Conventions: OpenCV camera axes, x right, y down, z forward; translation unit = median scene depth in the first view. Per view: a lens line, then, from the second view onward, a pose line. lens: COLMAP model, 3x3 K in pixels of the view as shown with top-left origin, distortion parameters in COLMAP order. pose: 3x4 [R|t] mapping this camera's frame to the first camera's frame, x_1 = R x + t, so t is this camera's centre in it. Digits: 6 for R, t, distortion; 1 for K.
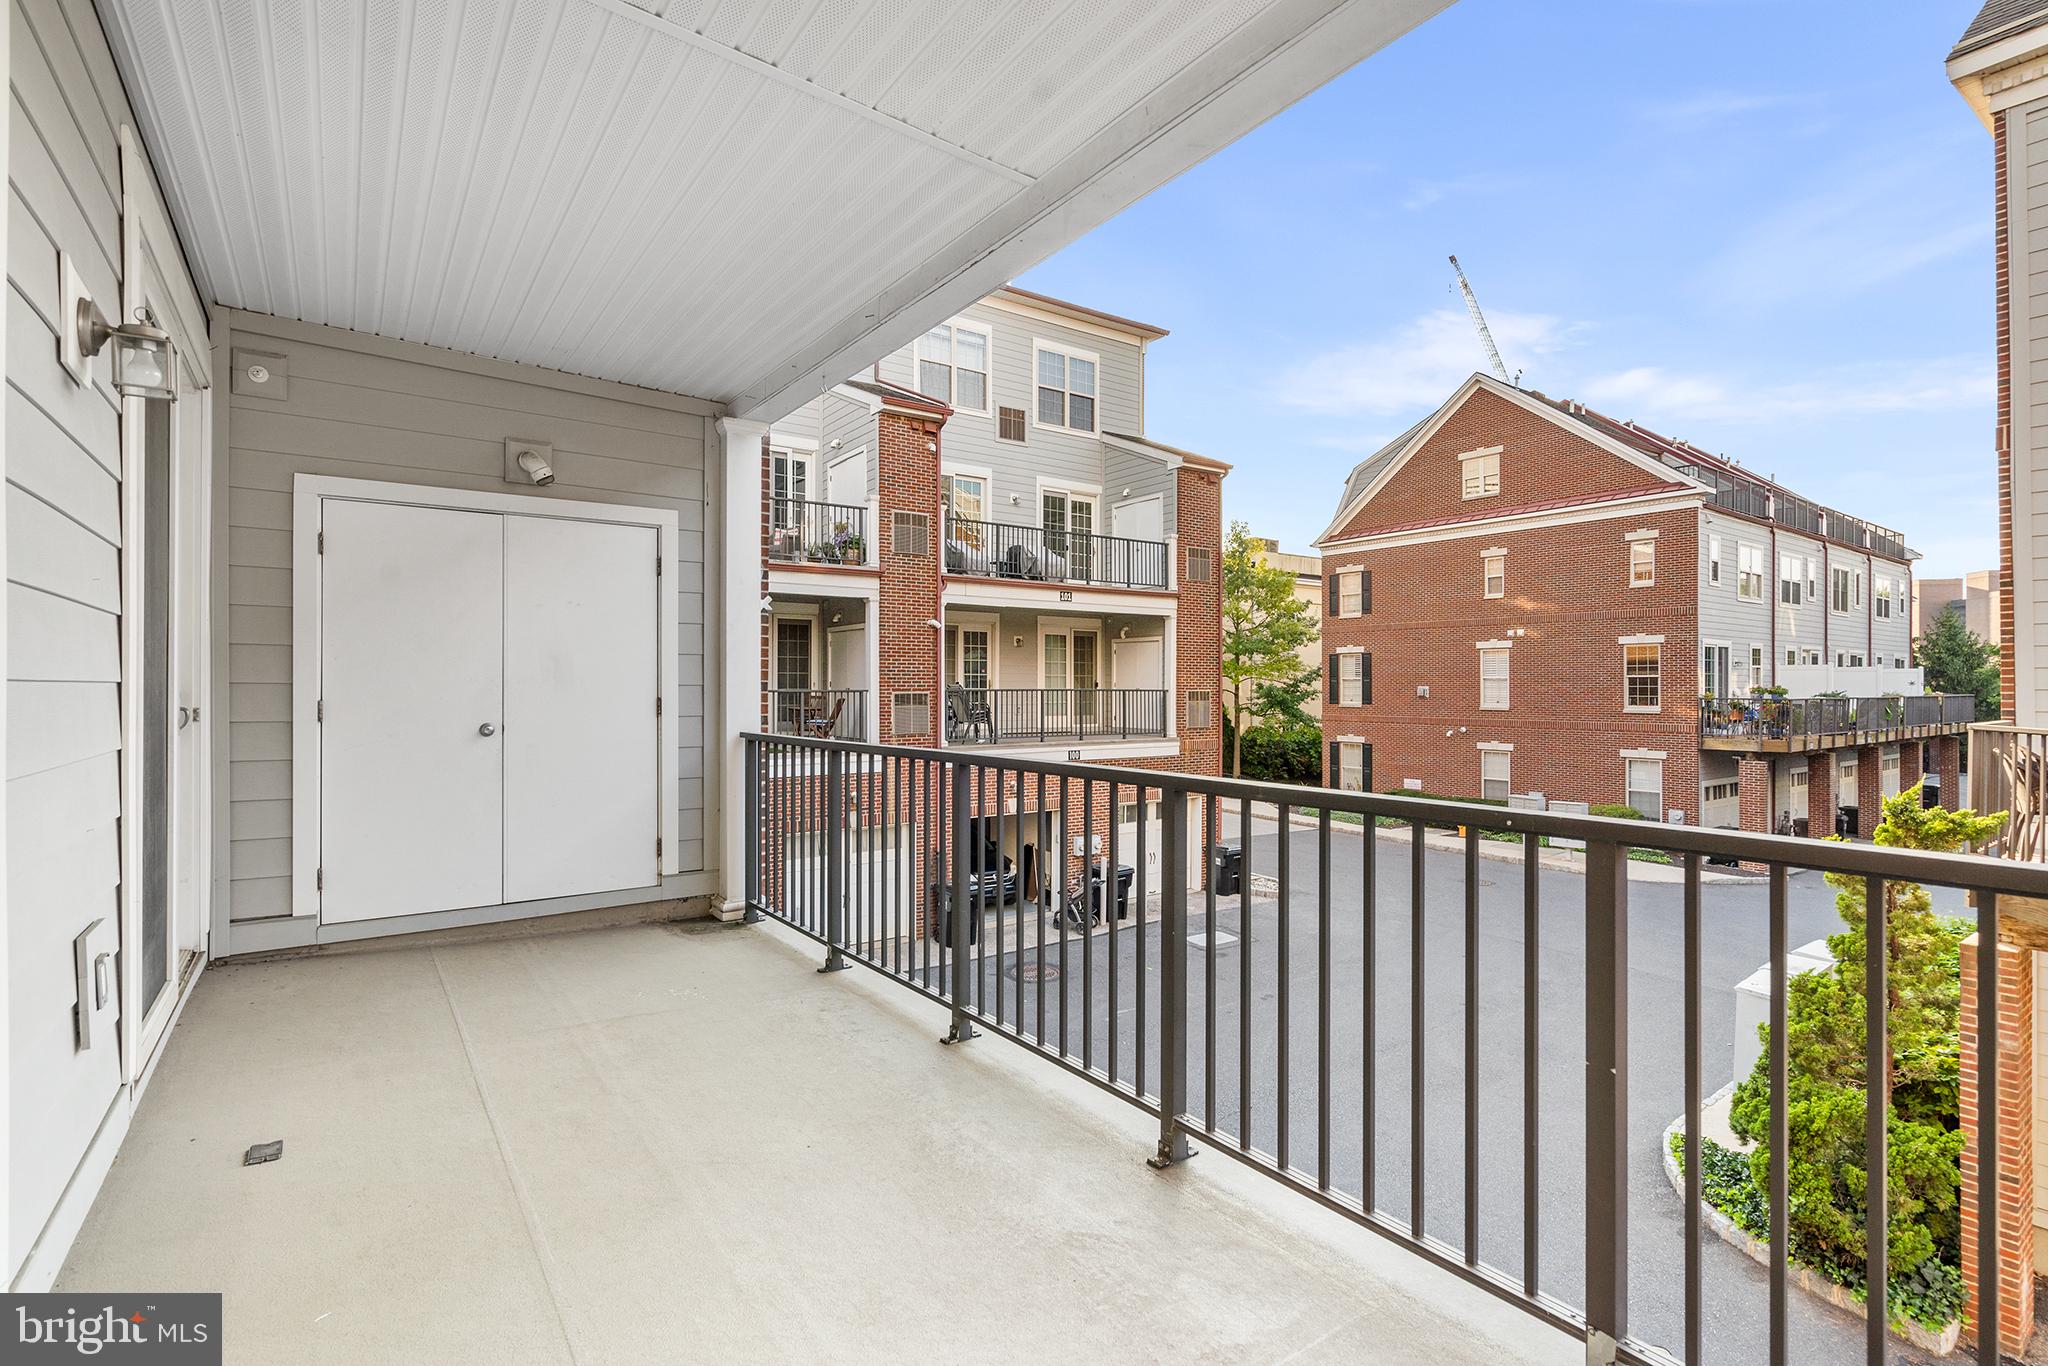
lens RADIAL K [[942.2, 0, 1014.7], [0, 942.2, 674.8], [0, 0, 1]] dist [-0.002615, 0.000624]
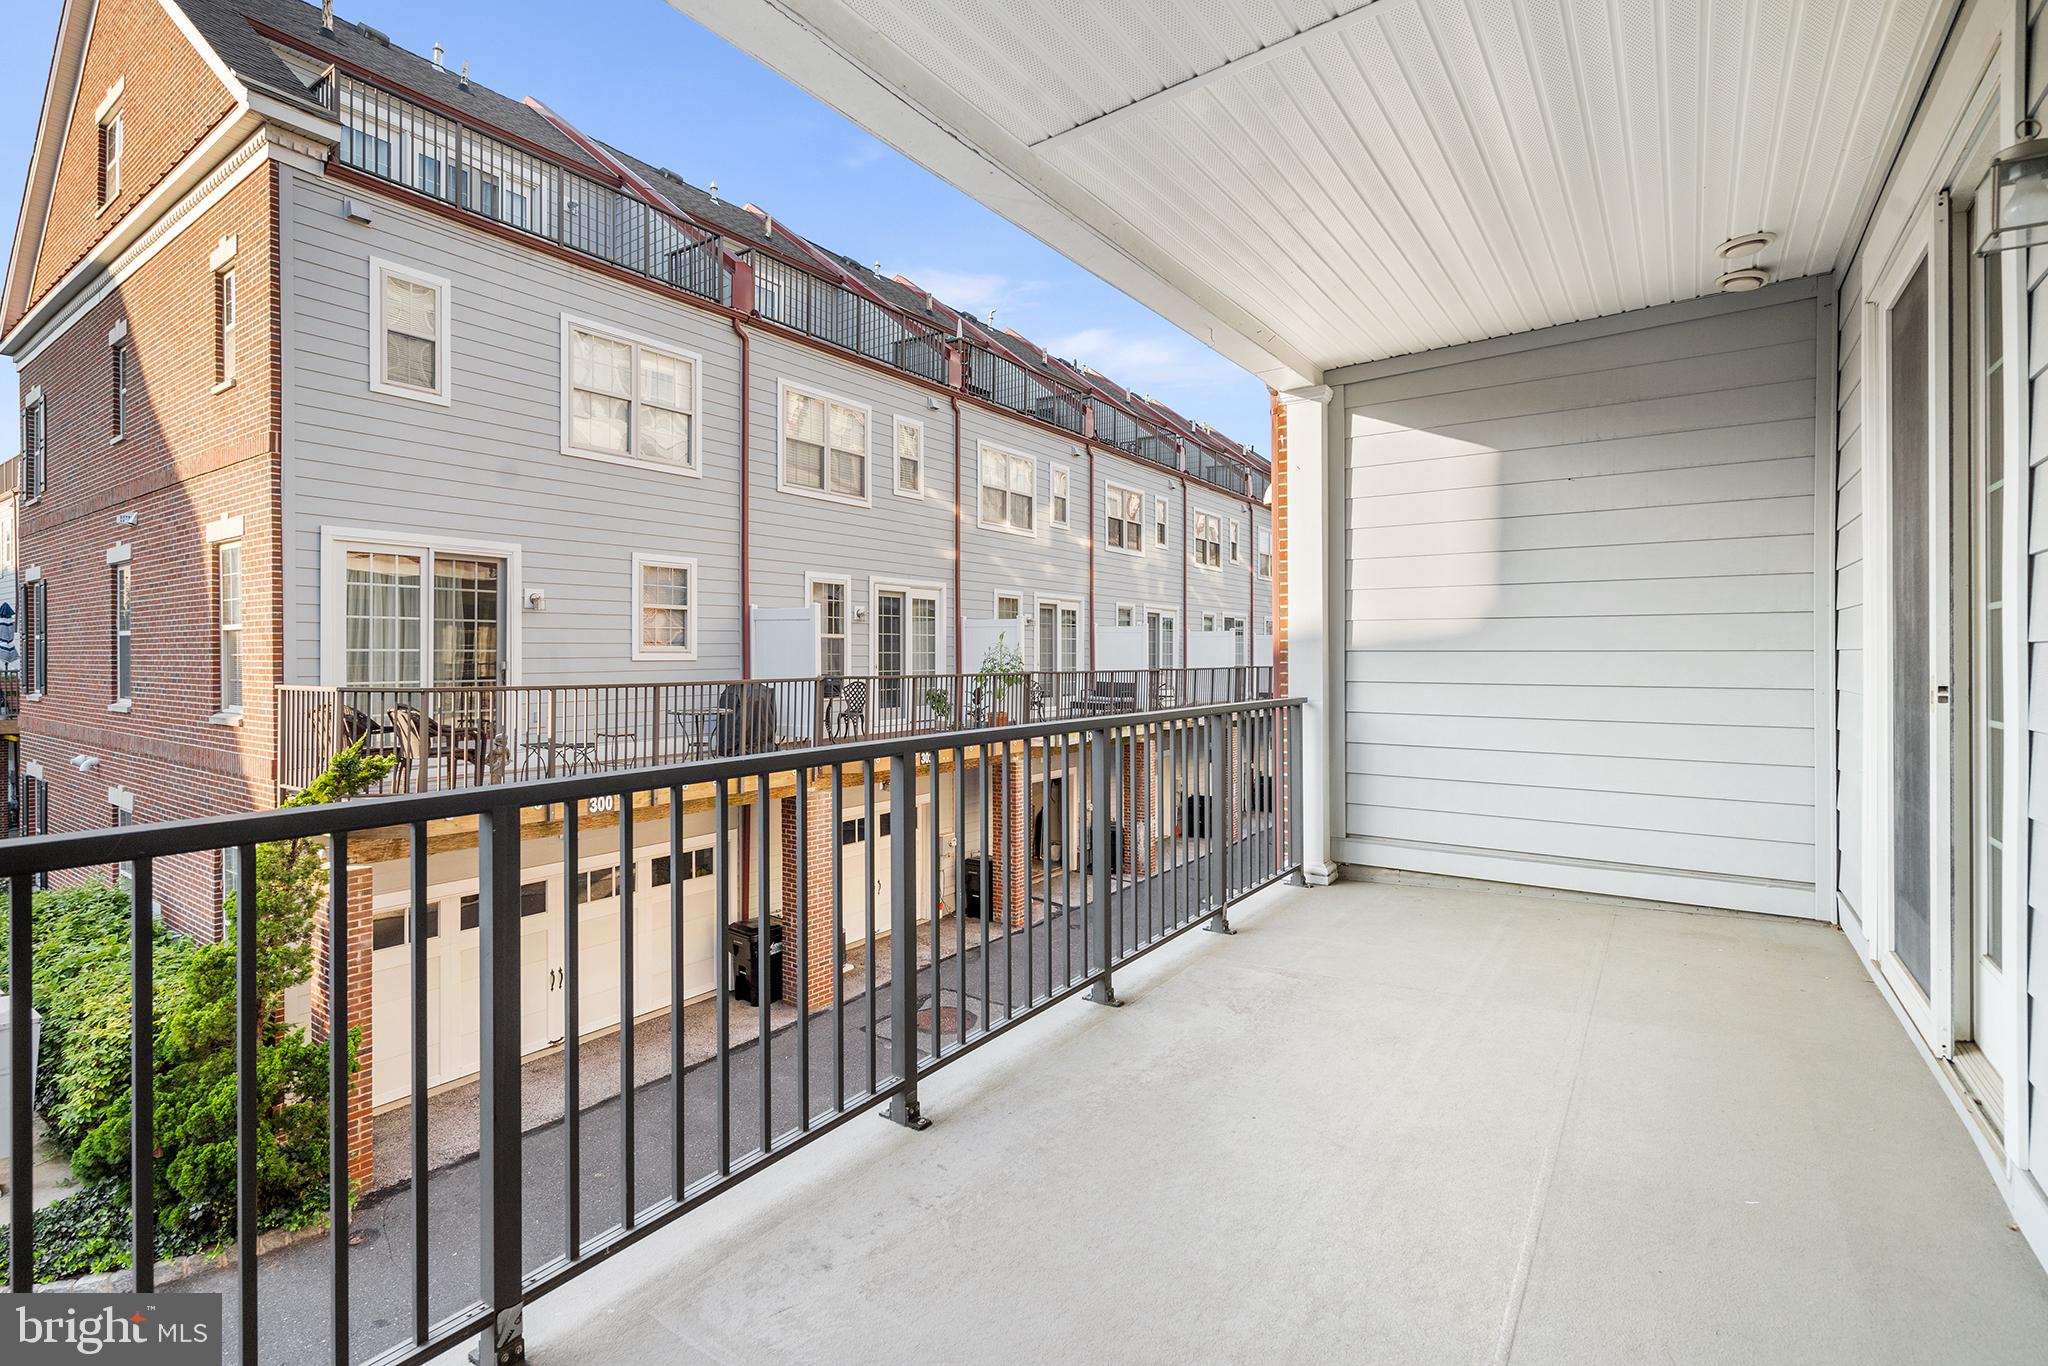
lens RADIAL K [[942.2, 0, 1014.7], [0, 942.2, 674.8], [0, 0, 1]] dist [-0.002615, 0.000624]
pose [[-0.326487, -0.018594, 0.945019, -0.782203], [-0.009312, 0.999821, 0.016455, 0.016967], [-0.945156, -0.003427, -0.326602, 1.150569]]
